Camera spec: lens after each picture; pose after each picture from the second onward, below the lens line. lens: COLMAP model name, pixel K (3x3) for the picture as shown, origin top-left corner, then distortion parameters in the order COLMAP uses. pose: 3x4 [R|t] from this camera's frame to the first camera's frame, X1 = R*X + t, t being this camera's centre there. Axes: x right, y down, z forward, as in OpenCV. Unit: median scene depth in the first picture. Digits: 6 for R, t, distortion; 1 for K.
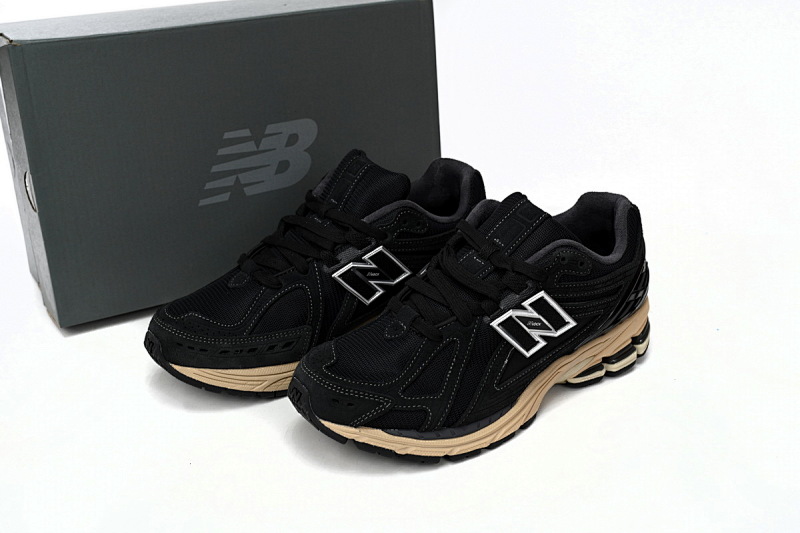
lens RADIAL K [[1014.4, 0, 406.5], [0, 1014.4, 260.3], [0, 0, 1]] dist [0.050375, 0.000000]
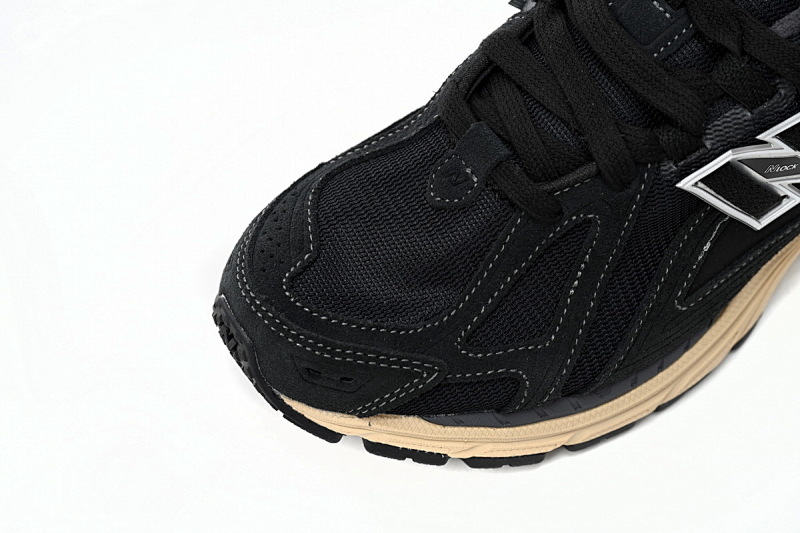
lens RADIAL K [[1586.6, 0, 398.5], [0, 1586.6, 269.2], [0, 0, 1]] dist [-0.023621, 0.000000]
pose [[0.997406, 0.025306, -0.067390, 0.012572], [0.010742, 0.873365, 0.486947, -0.229248], [0.071179, -0.486408, 0.870828, 0.402695]]
